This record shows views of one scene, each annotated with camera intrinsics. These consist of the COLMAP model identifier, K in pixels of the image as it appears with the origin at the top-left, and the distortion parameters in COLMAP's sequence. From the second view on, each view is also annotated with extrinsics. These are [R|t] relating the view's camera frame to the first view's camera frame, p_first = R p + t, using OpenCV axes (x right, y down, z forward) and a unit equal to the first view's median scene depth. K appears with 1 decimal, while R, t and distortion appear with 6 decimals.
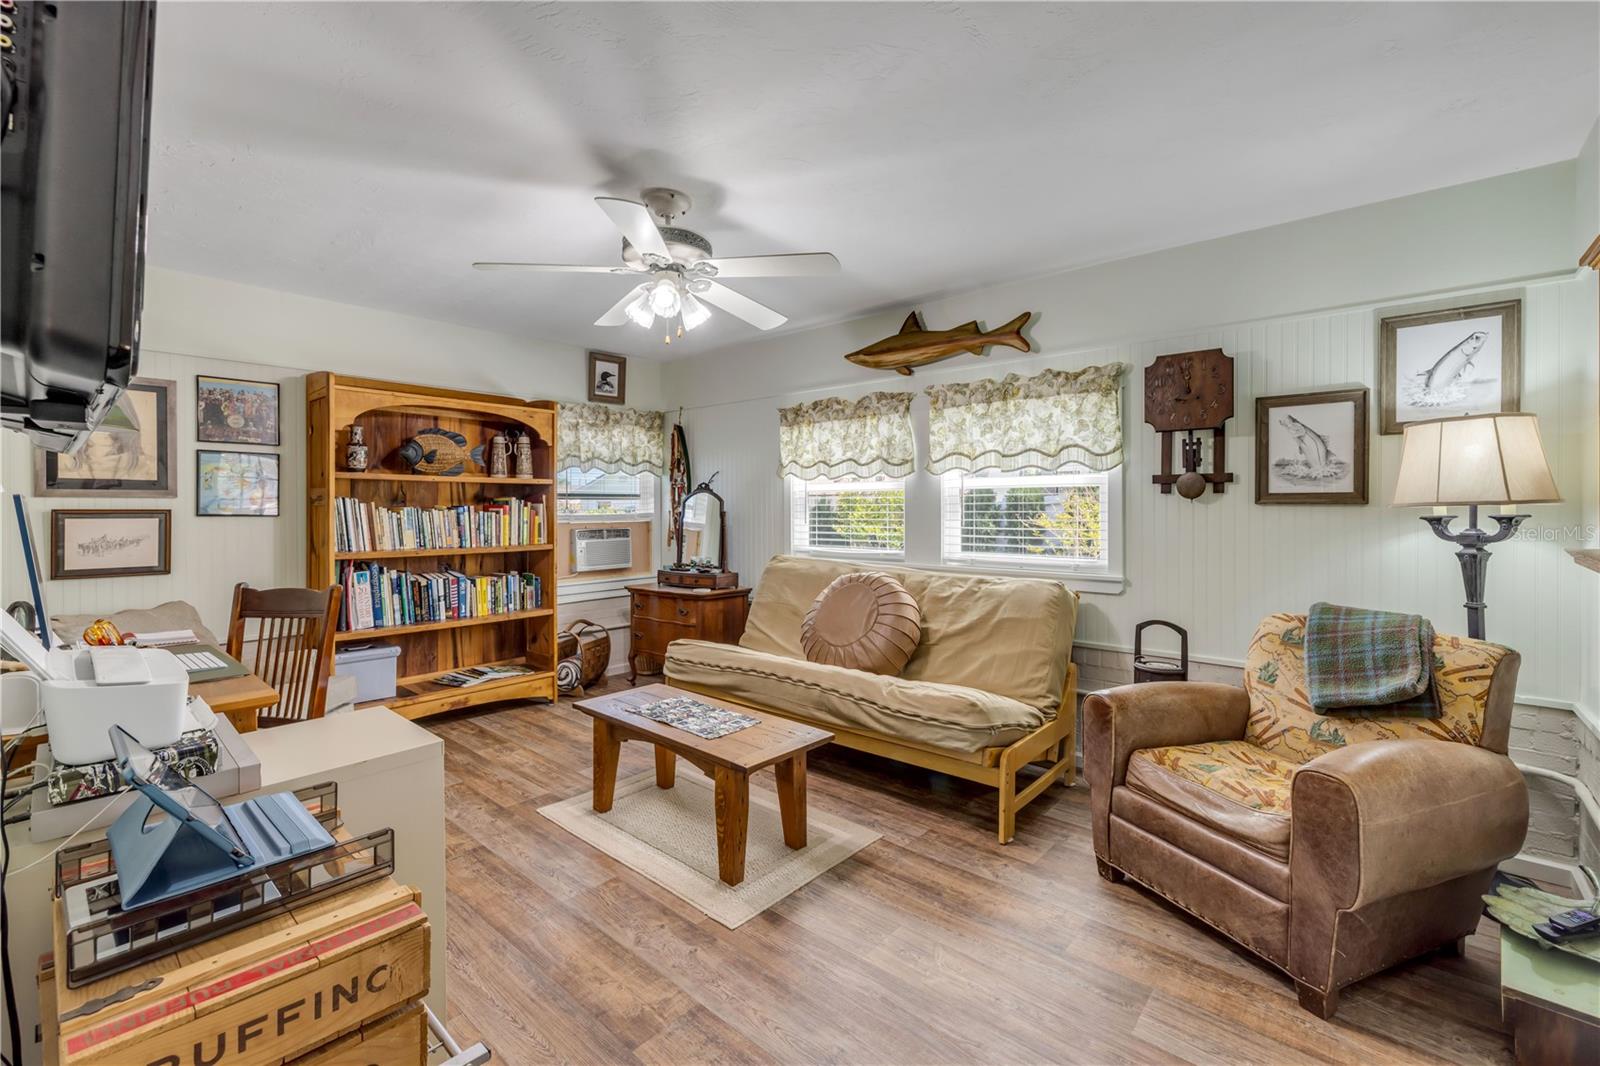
lens RADIAL K [[677.2, 0, 799.2], [0, 677.2, 517.4], [0, 0, 1]] dist [-0.001728, 0.000437]
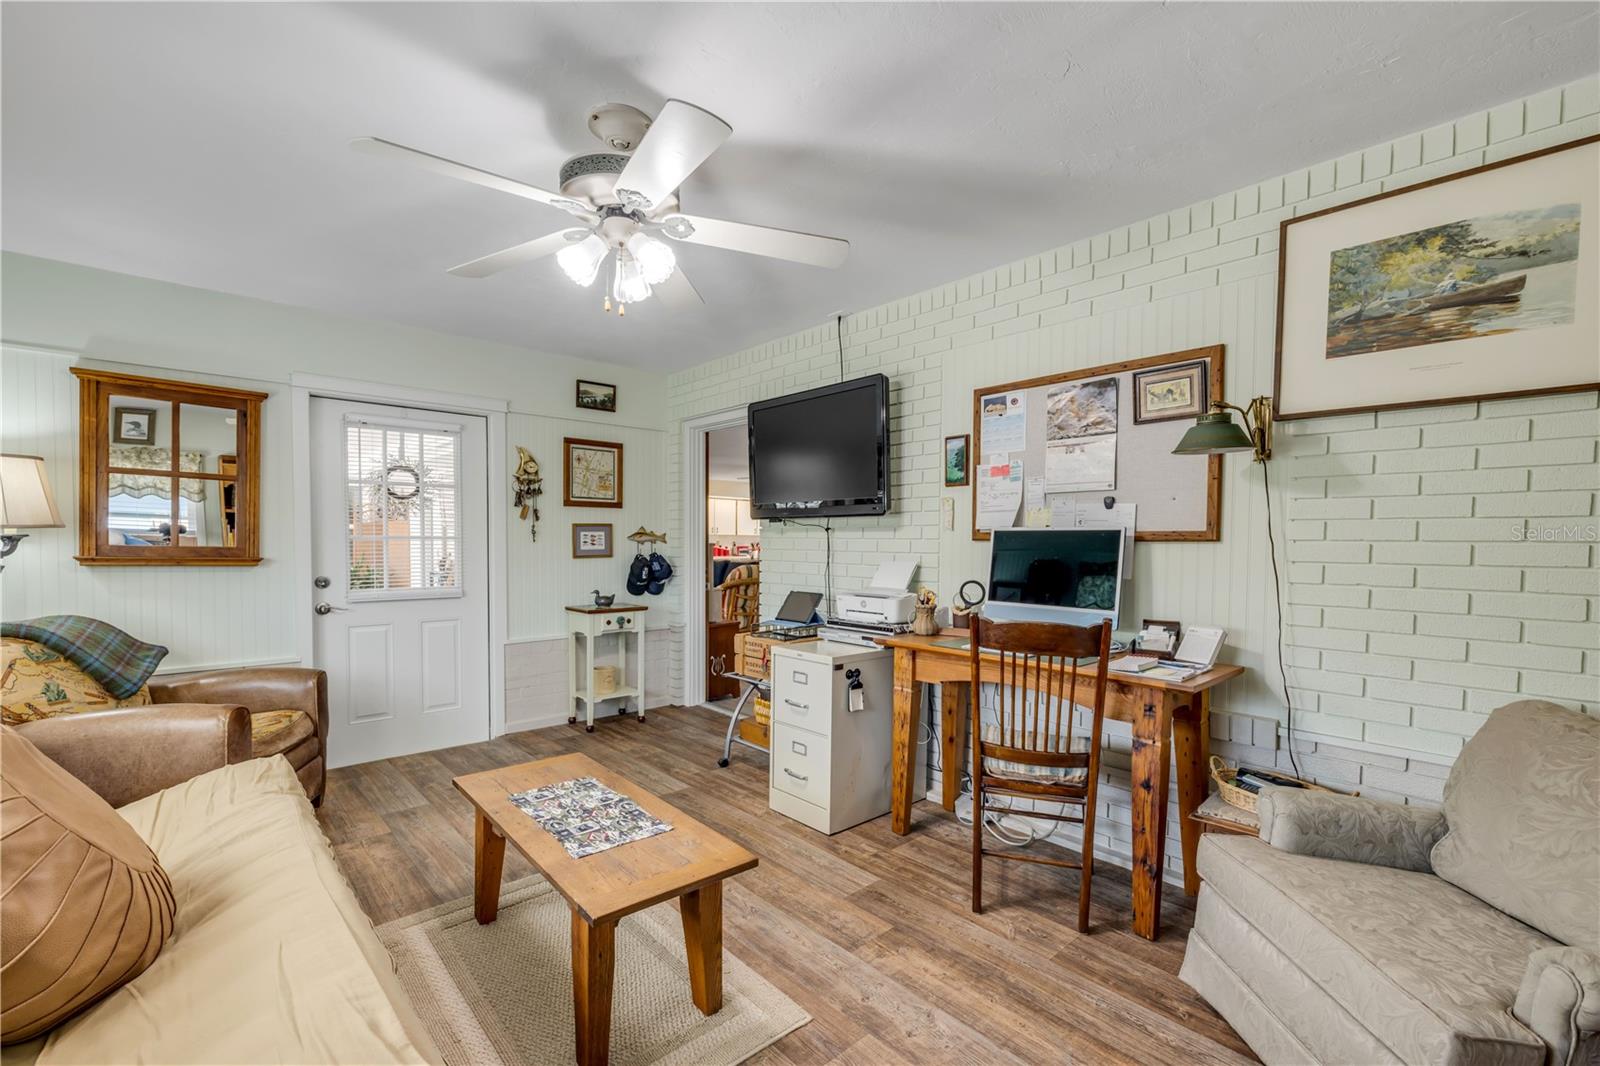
lens RADIAL K [[677.2, 0, 800.9], [0, 677.2, 533.7], [0, 0, 1]] dist [-0.001728, 0.000437]
pose [[-0.993135, 0.002624, 0.116946, -0.484058], [0.006314, 0.999493, 0.031193, -0.027634], [-0.116805, 0.031717, -0.992648, 1.723987]]
